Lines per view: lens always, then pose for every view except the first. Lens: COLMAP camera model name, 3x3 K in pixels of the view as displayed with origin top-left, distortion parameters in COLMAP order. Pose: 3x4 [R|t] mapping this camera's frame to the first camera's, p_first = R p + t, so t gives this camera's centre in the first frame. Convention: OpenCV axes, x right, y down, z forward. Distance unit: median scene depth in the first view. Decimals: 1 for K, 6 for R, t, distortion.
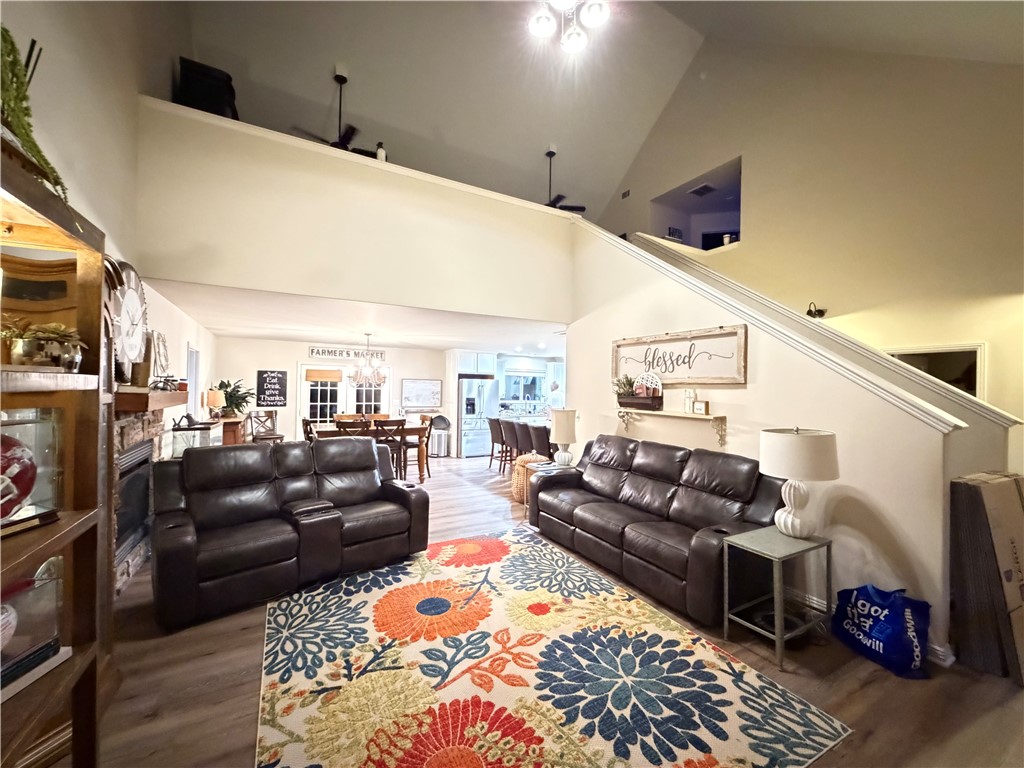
lens RADIAL K [[414.4, 0, 512.0], [0, 414.4, 384.0], [0, 0, 1]] dist [0.000004, 0.000026]
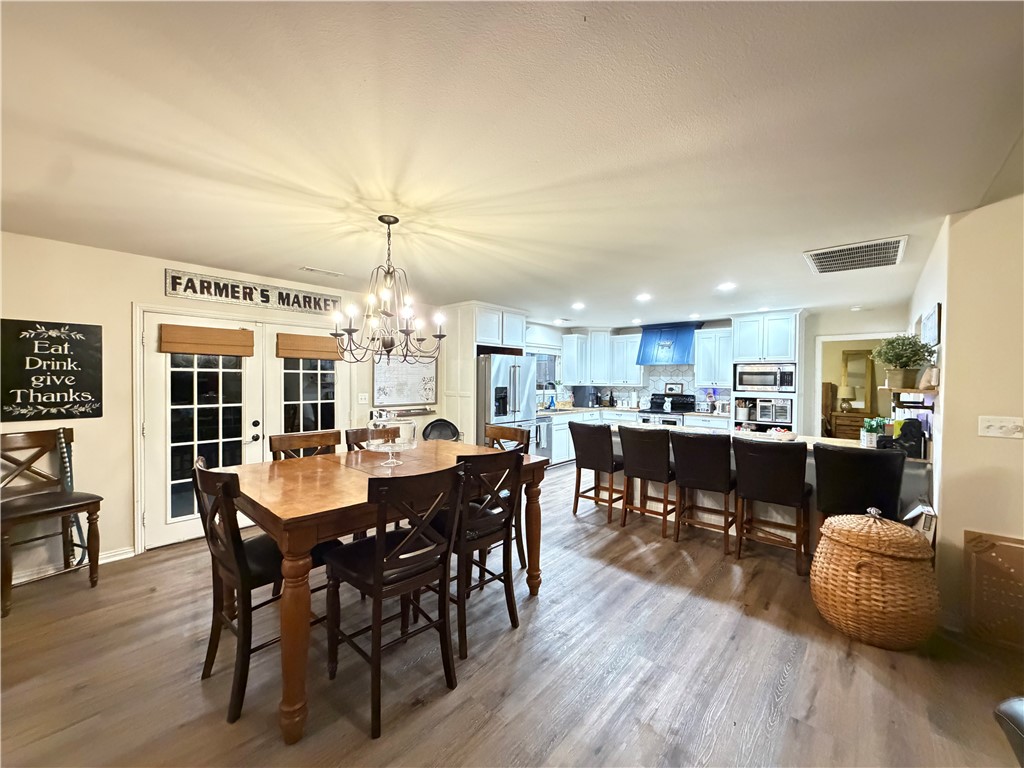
lens RADIAL K [[410.7, 0, 512.0], [0, 410.7, 384.0], [0, 0, 1]] dist [0.001169, 0.000283]
pose [[0.944287, -0.008921, 0.329003, -0.301162], [-0.002635, 0.999396, 0.034661, 0.009009], [-0.329113, -0.033597, 0.943693, 0.498932]]
